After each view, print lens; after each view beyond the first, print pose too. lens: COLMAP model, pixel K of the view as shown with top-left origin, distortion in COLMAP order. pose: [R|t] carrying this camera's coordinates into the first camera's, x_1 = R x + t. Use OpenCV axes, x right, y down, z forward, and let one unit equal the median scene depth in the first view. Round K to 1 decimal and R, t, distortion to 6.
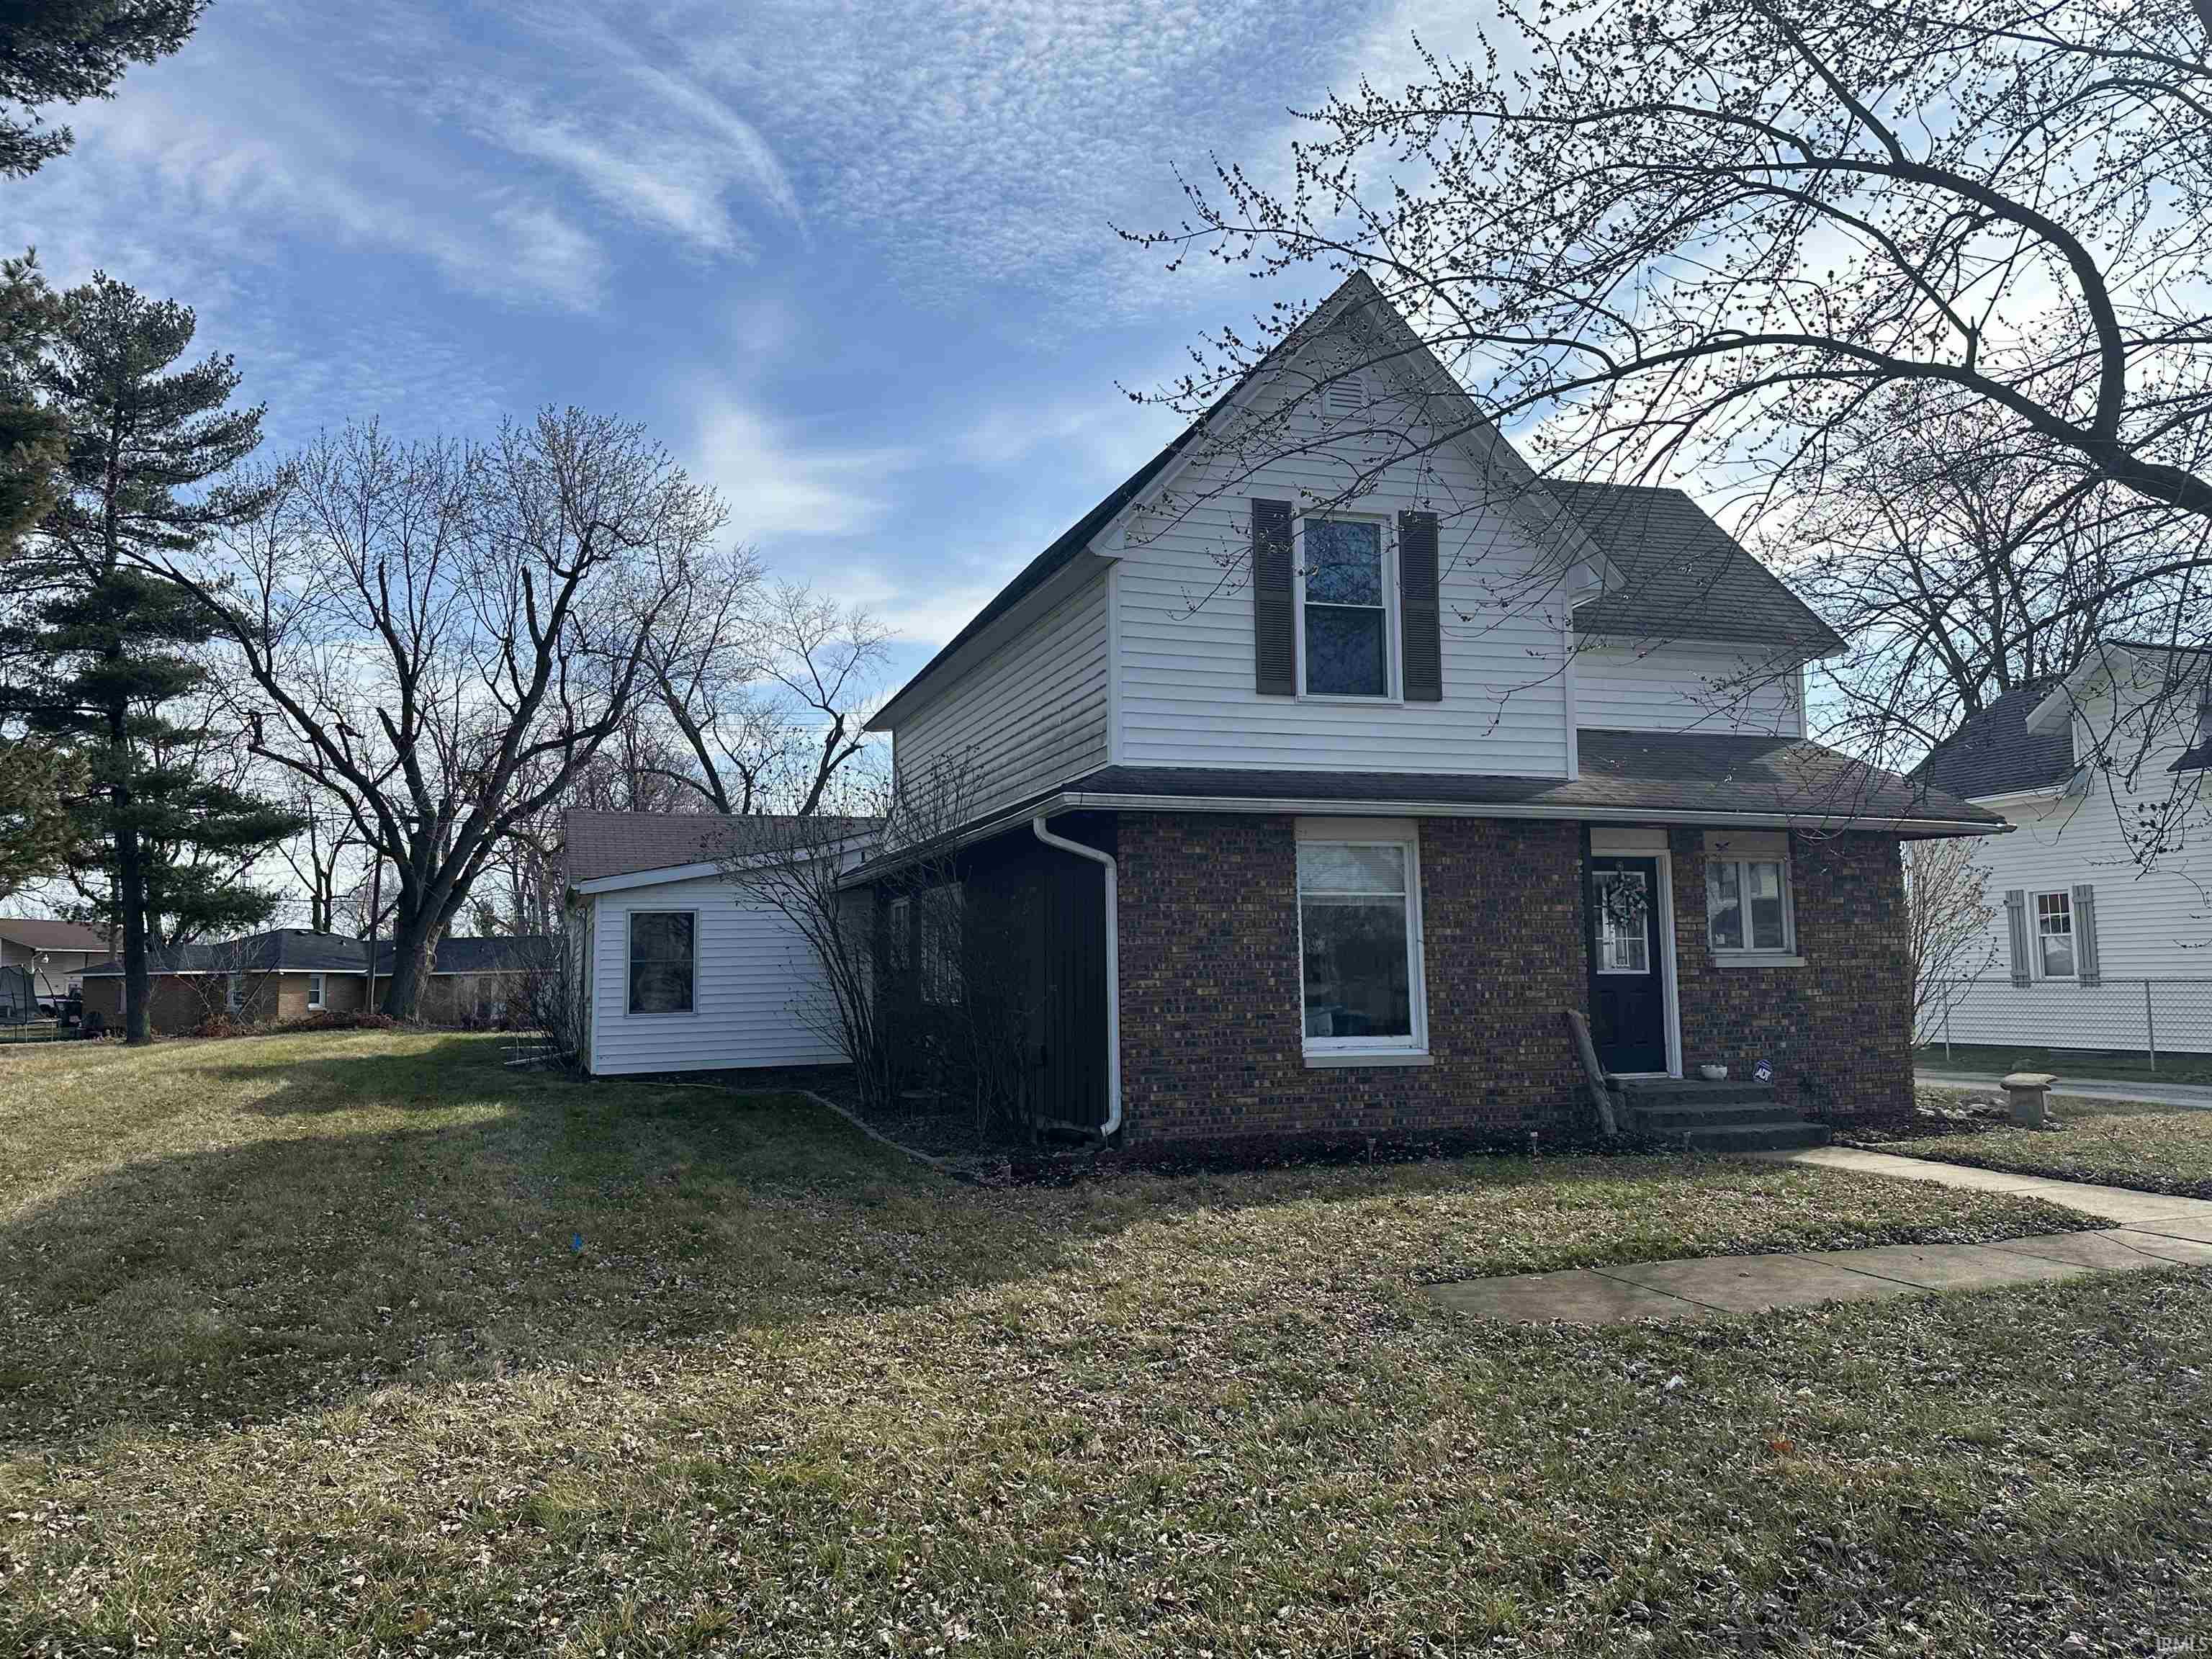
lens RADIAL K [[1586.7, 0, 1106.0], [0, 1586.7, 829.5], [0, 0, 1]] dist [0.079651, -0.000434]
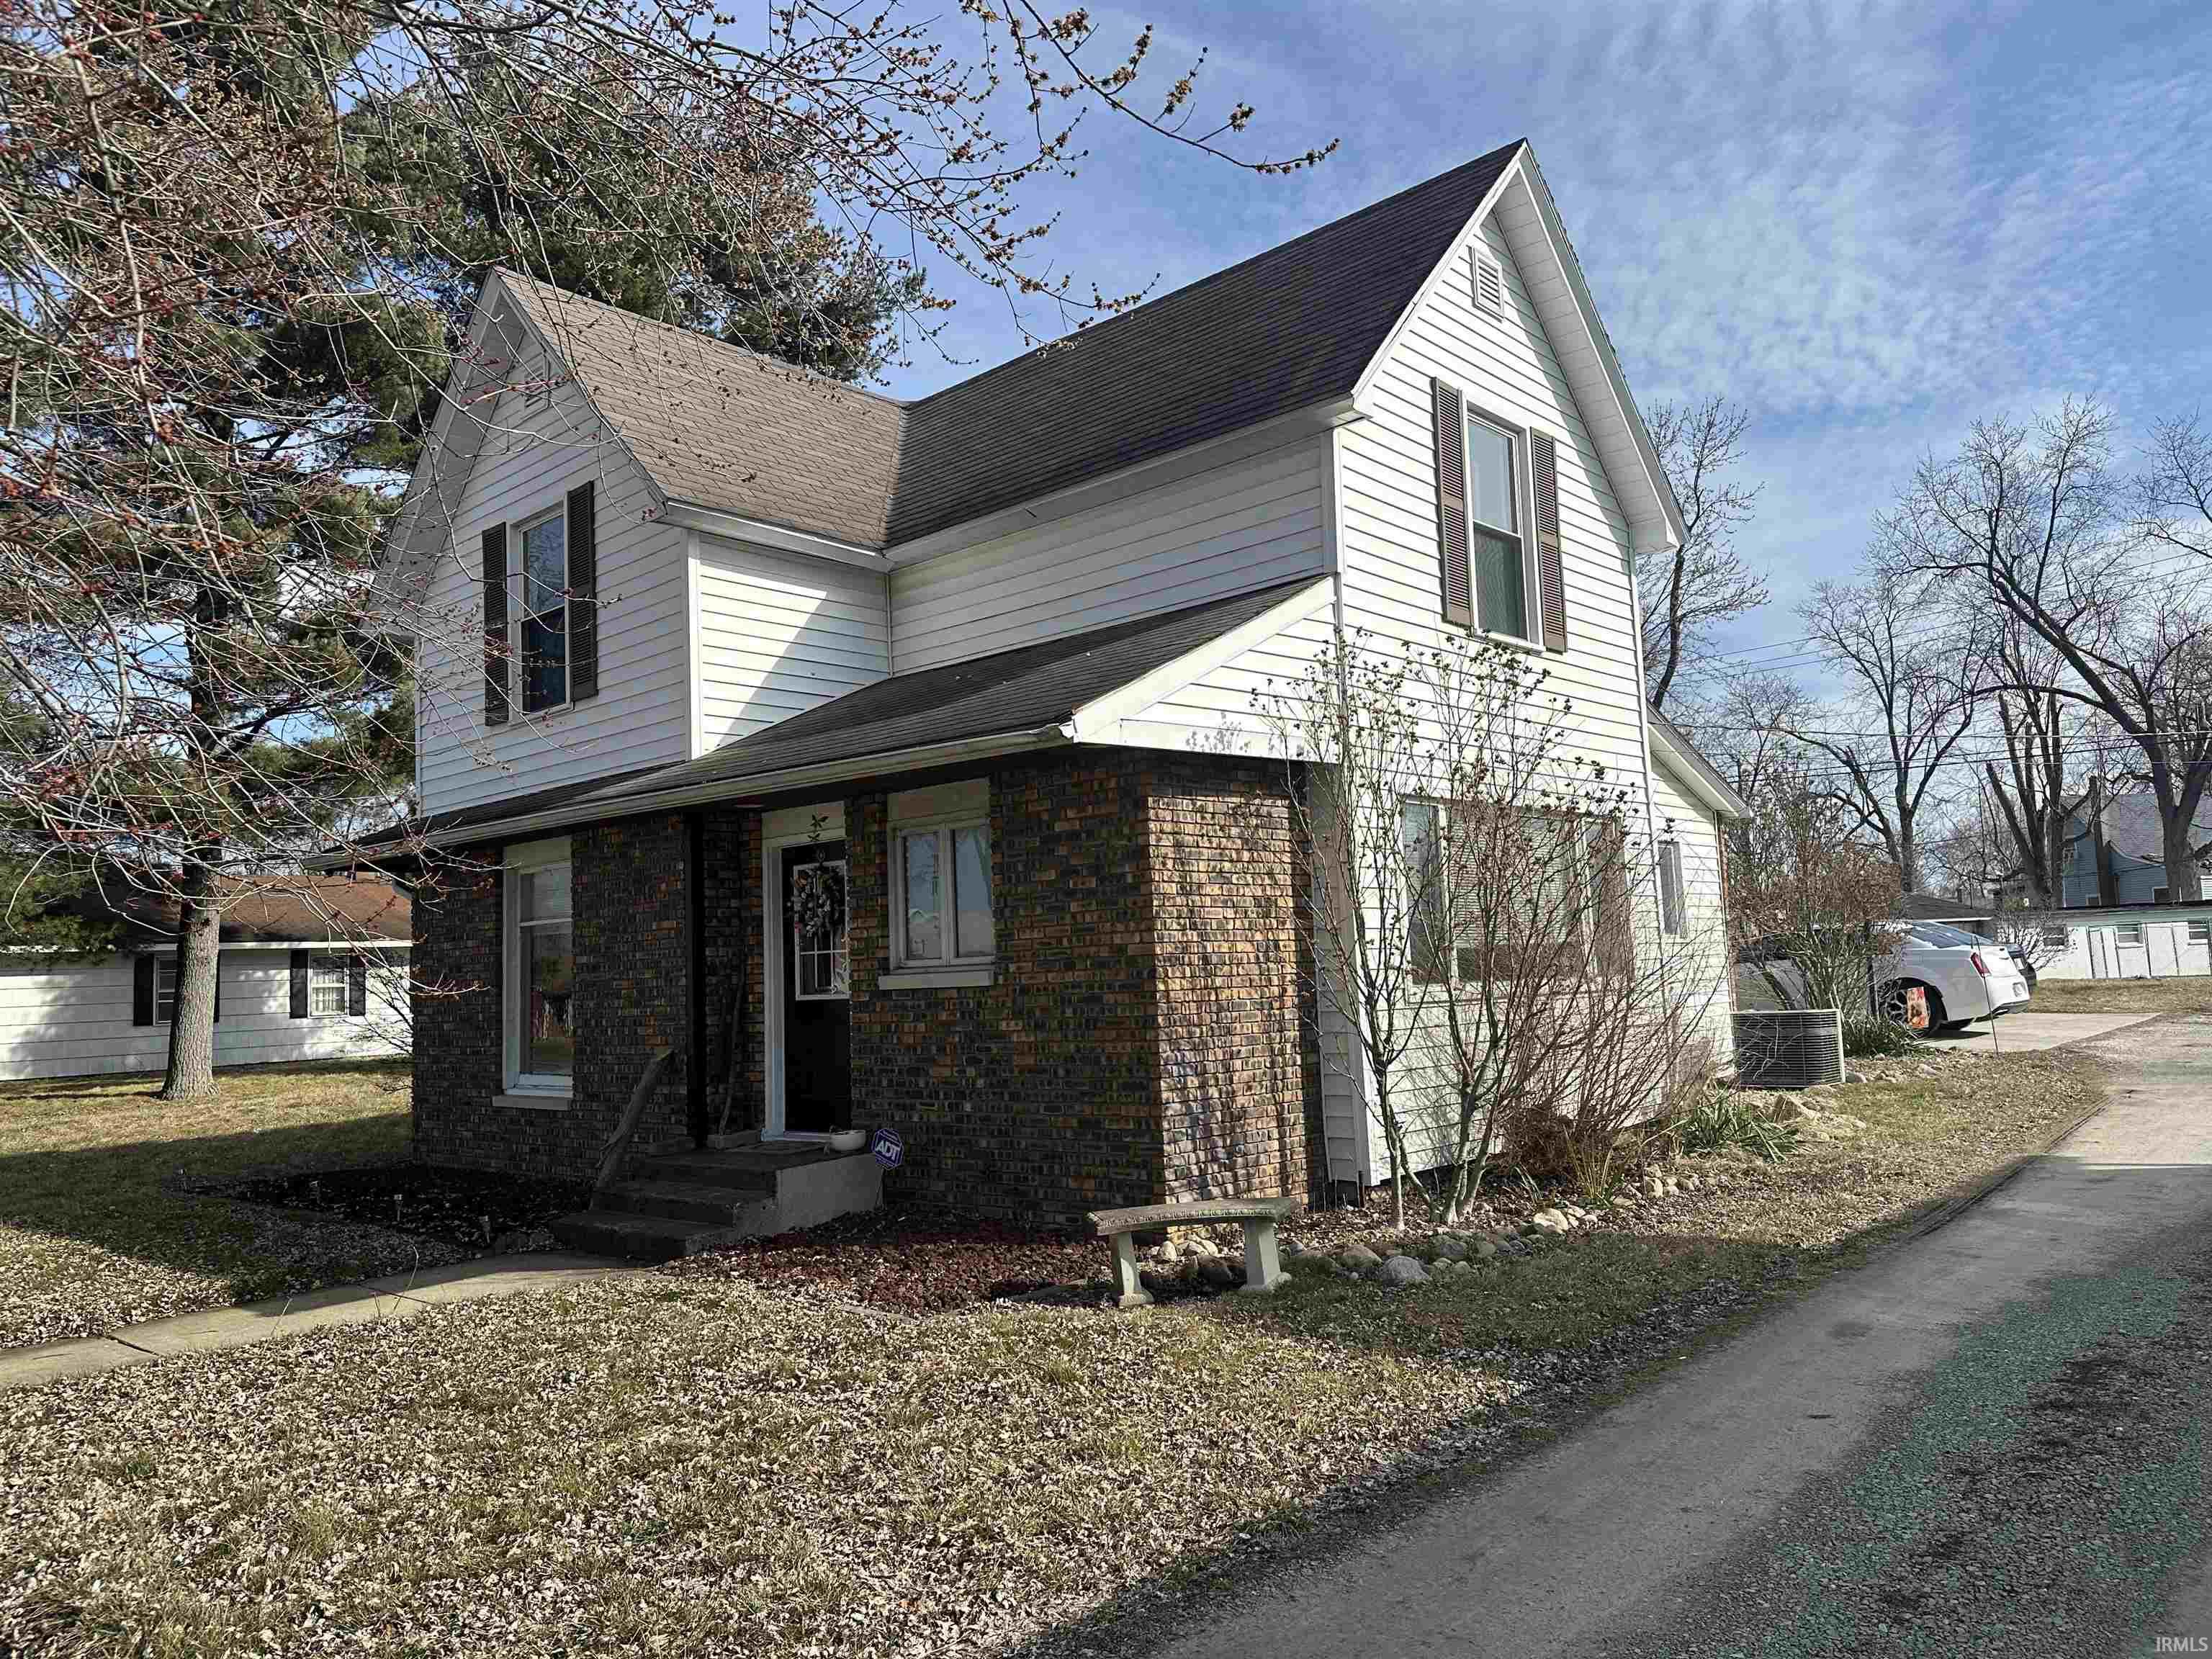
lens RADIAL K [[1514.8, 0, 1109.4], [0, 1514.8, 852.7], [0, 0, 1]] dist [0.150630, -0.000869]
pose [[0.473728, -0.072519, -0.877680, 1.102418], [0.118478, 0.992792, -0.018082, 0.055084], [0.872665, -0.095420, 0.478905, 0.847749]]
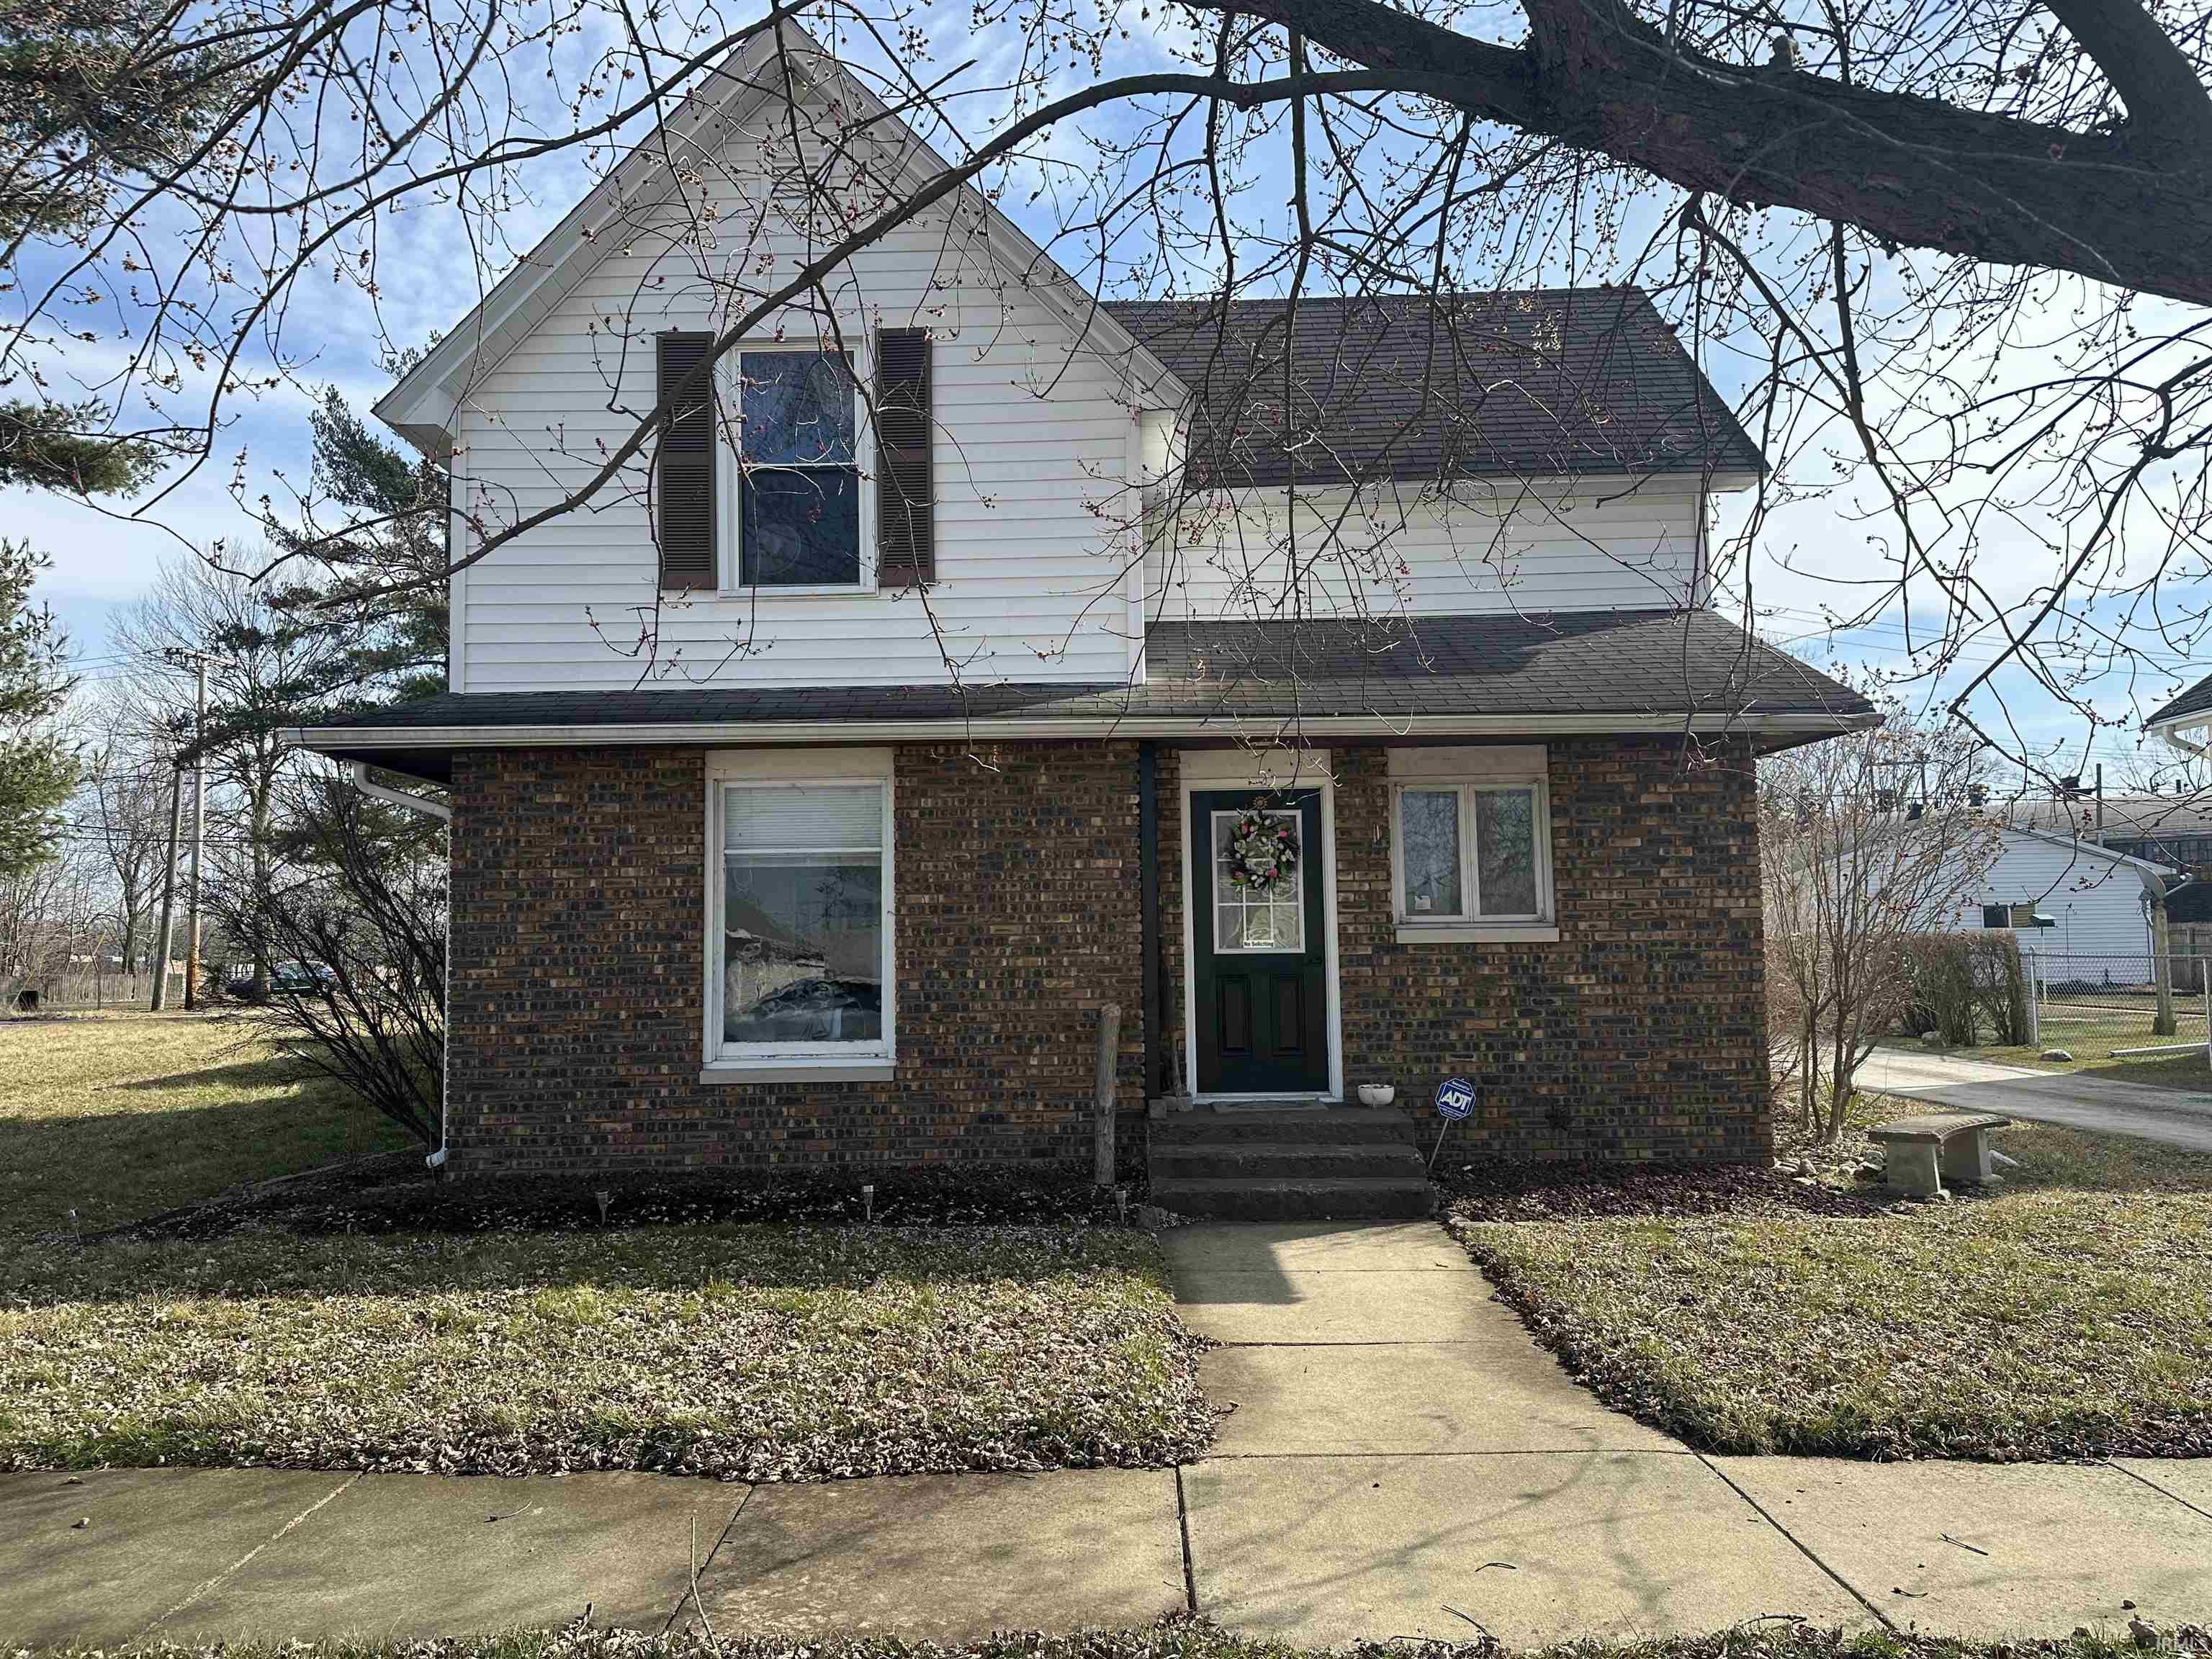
lens RADIAL K [[1514.8, 0, 1109.4], [0, 1514.8, 852.7], [0, 0, 1]] dist [0.150630, -0.000869]
pose [[0.940423, -0.023998, -0.339158, 0.530894], [0.034325, 0.999111, 0.024484, 0.028500], [0.338269, -0.034667, 0.940411, 0.370586]]
